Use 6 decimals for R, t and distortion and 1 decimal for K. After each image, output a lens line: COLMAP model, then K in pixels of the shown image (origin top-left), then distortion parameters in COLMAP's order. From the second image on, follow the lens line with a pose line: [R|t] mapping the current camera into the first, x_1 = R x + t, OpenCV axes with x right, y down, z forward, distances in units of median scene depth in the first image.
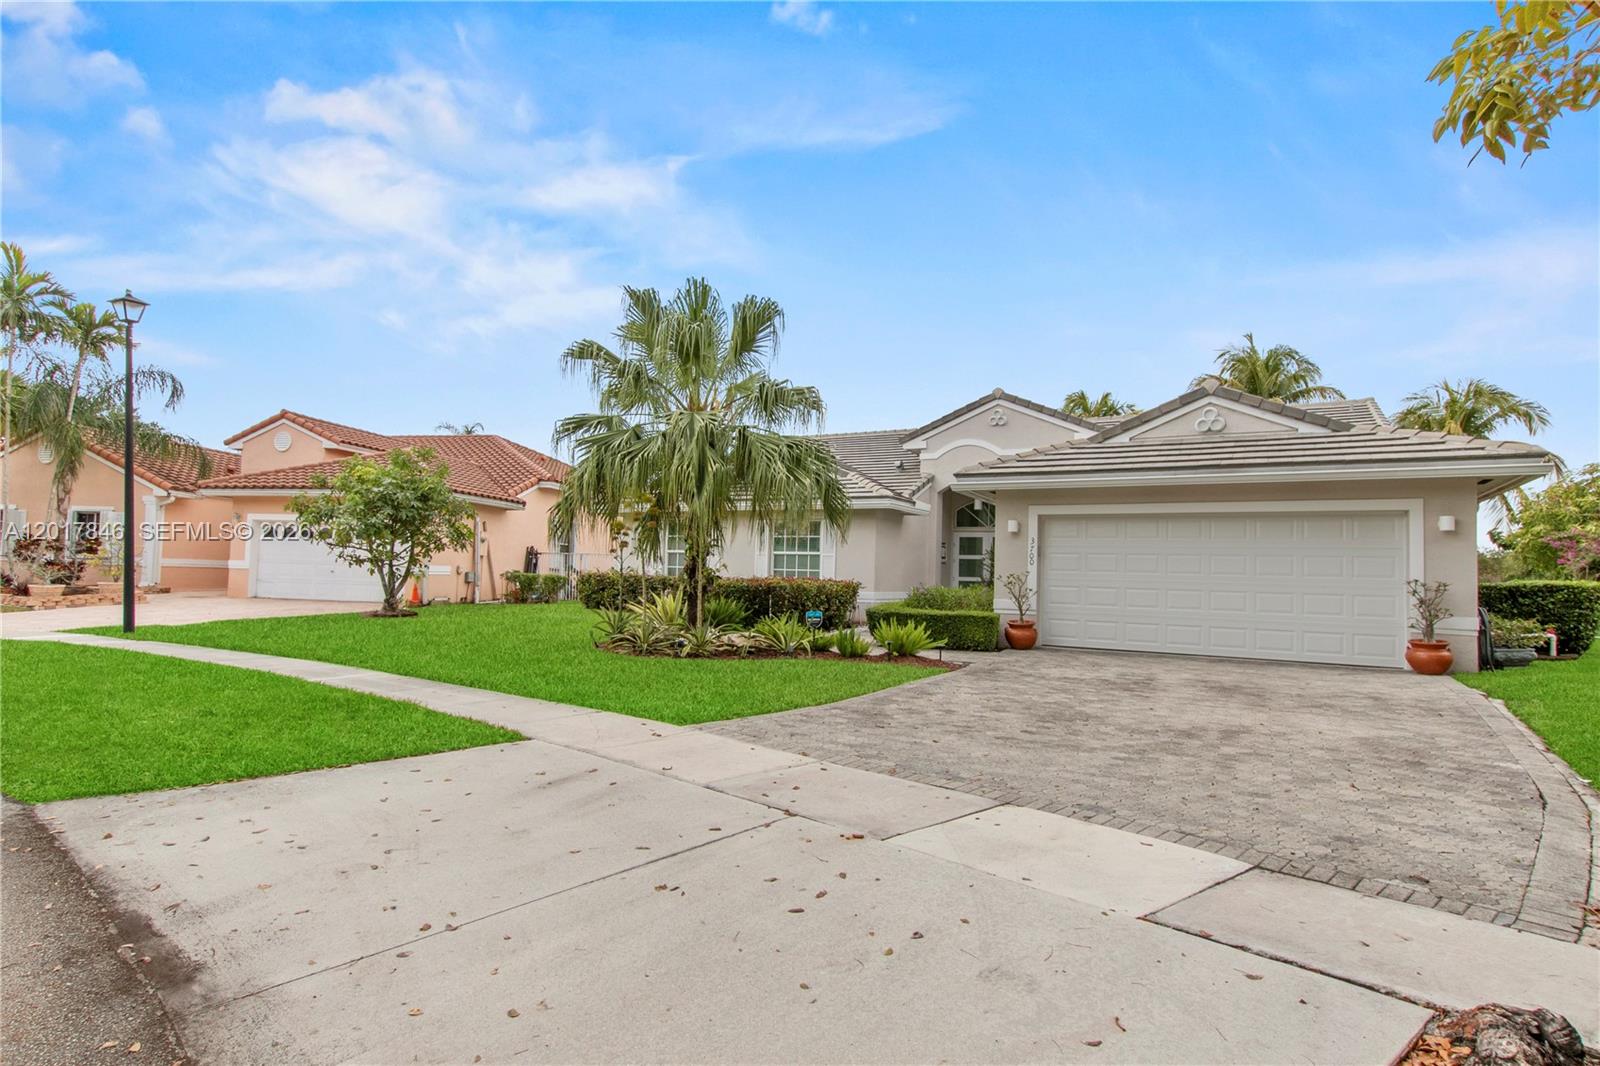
lens RADIAL K [[804.8, 0, 799.2], [0, 804.8, 540.1], [0, 0, 1]] dist [-0.000433, 0.002146]
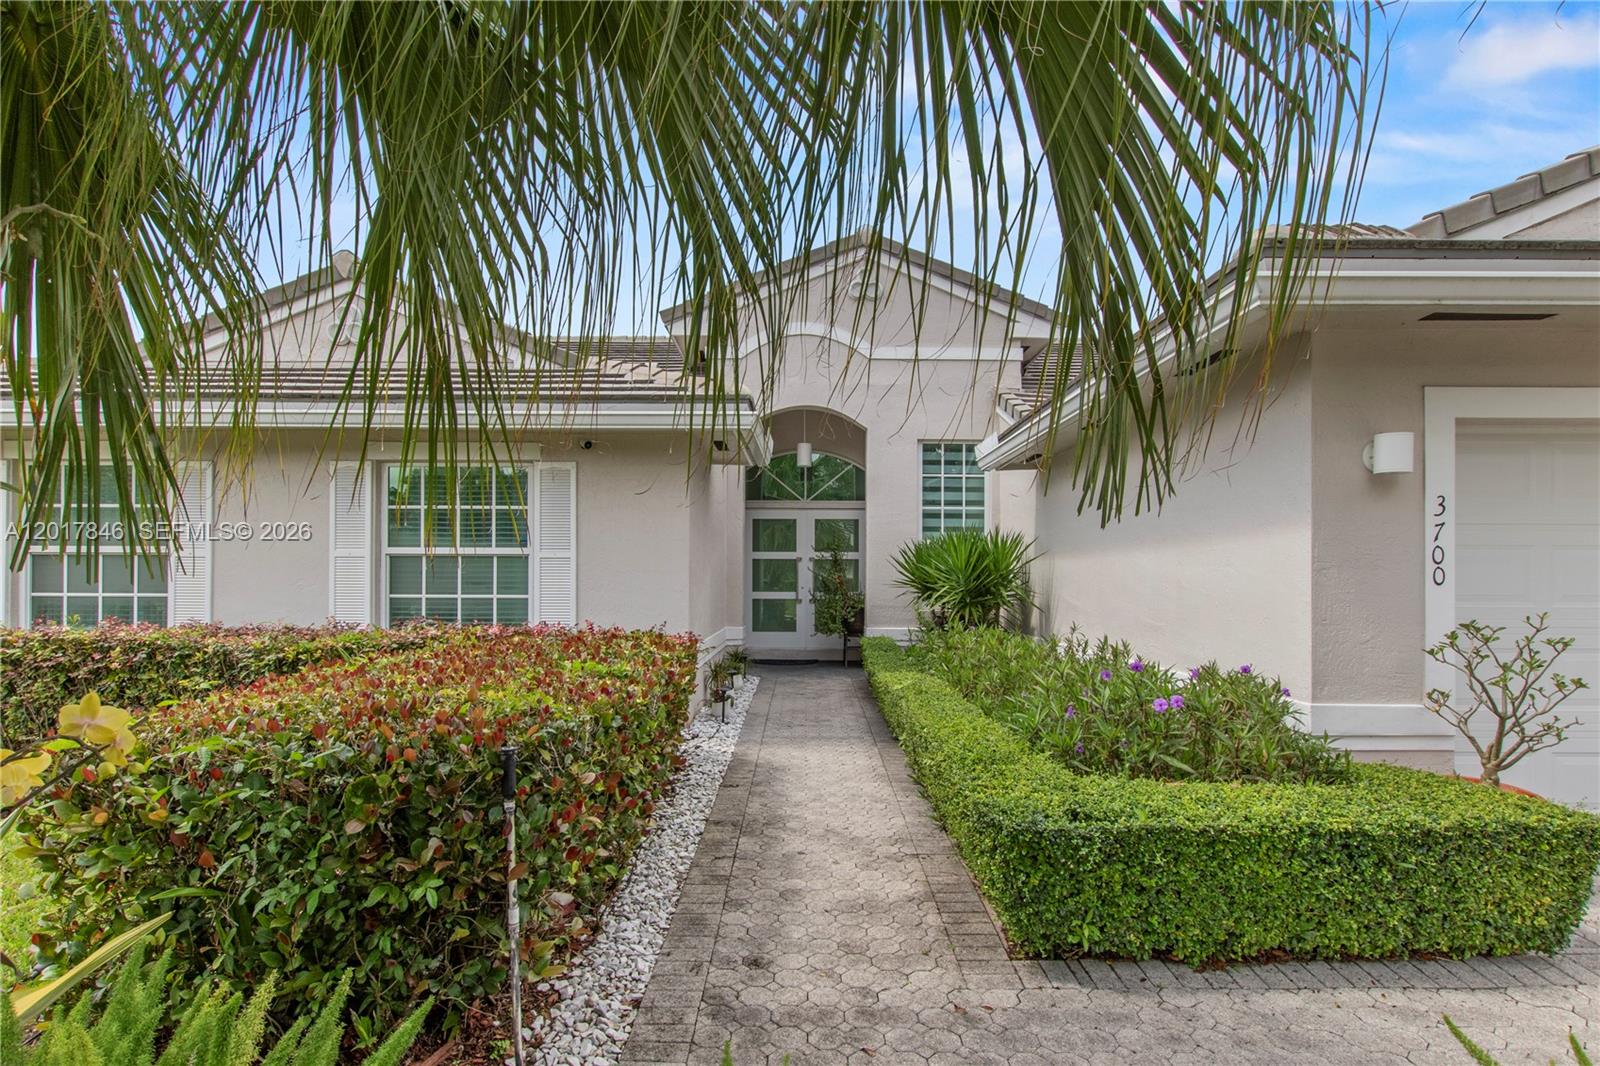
lens RADIAL K [[804.8, 0, 792.1], [0, 804.8, 566.5], [0, 0, 1]] dist [-0.000433, 0.002146]
pose [[0.876713, -0.018967, 0.480640, -0.066795], [-0.000092, 0.999216, 0.039599, 0.011891], [-0.481014, -0.034761, 0.876024, 0.853110]]
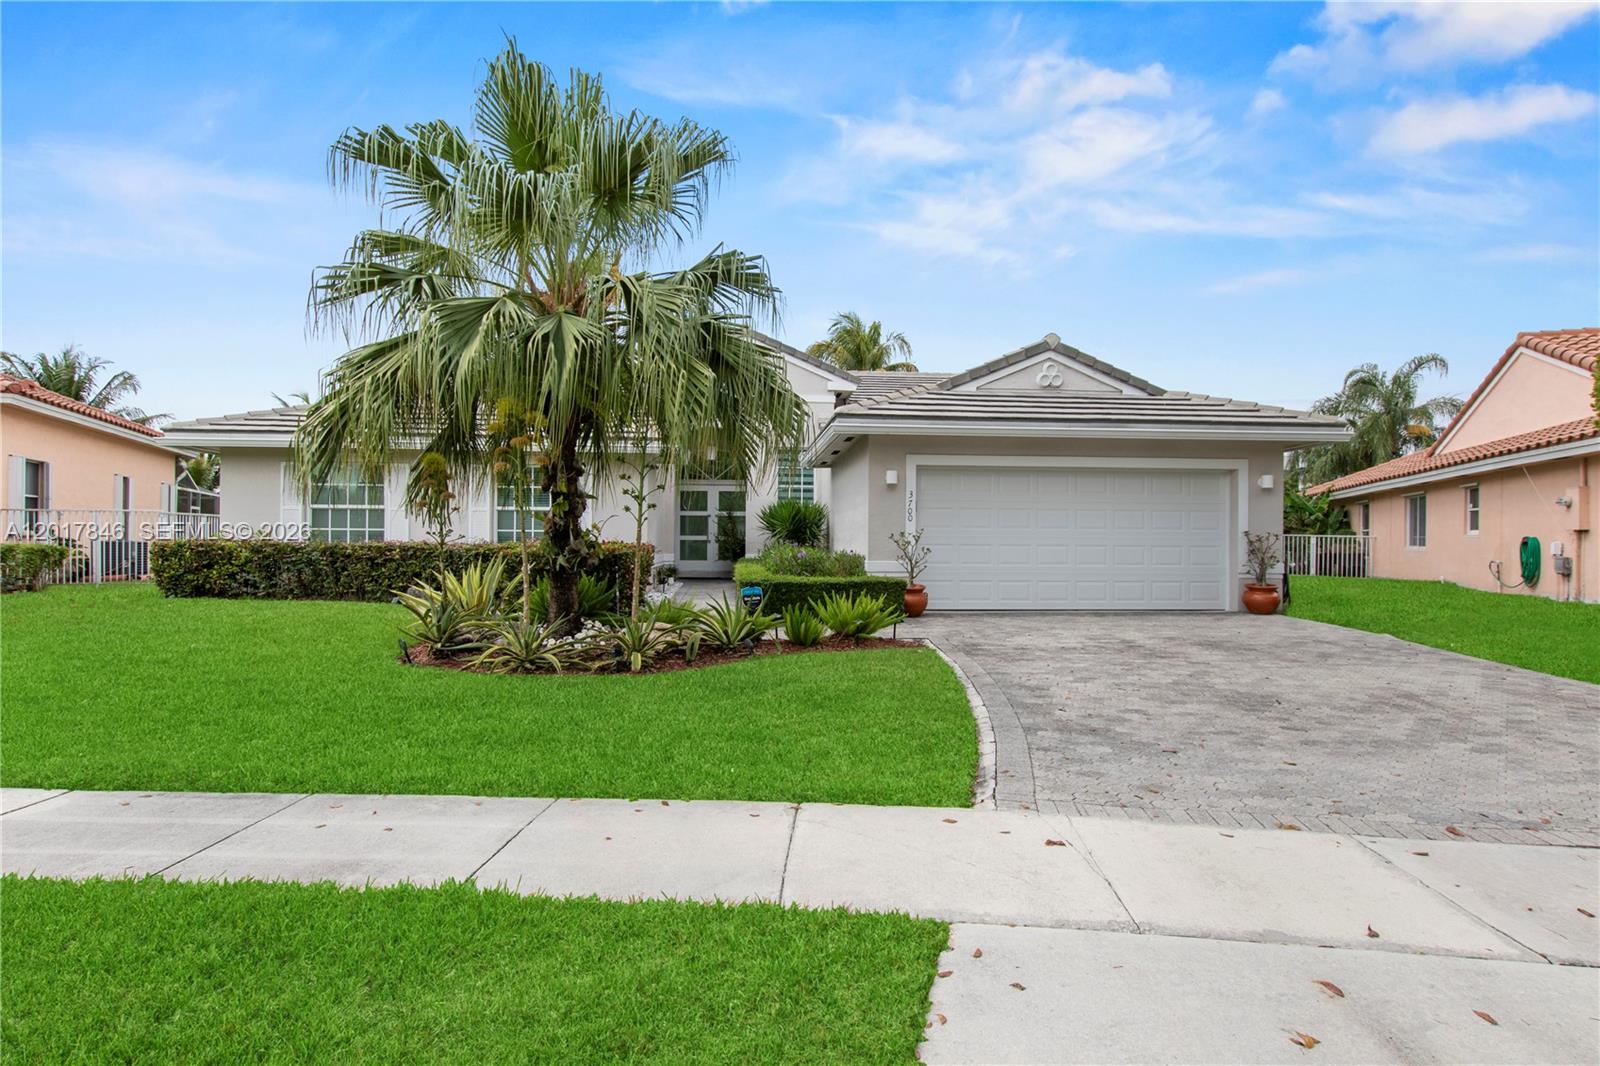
lens RADIAL K [[804.8, 0, 792.1], [0, 804.8, 527.4], [0, 0, 1]] dist [-0.000433, 0.002146]
pose [[0.834801, -0.013947, 0.550375, -0.309802], [-0.007427, 0.999303, 0.036588, 0.006081], [-0.550501, -0.034631, 0.834116, 0.329153]]
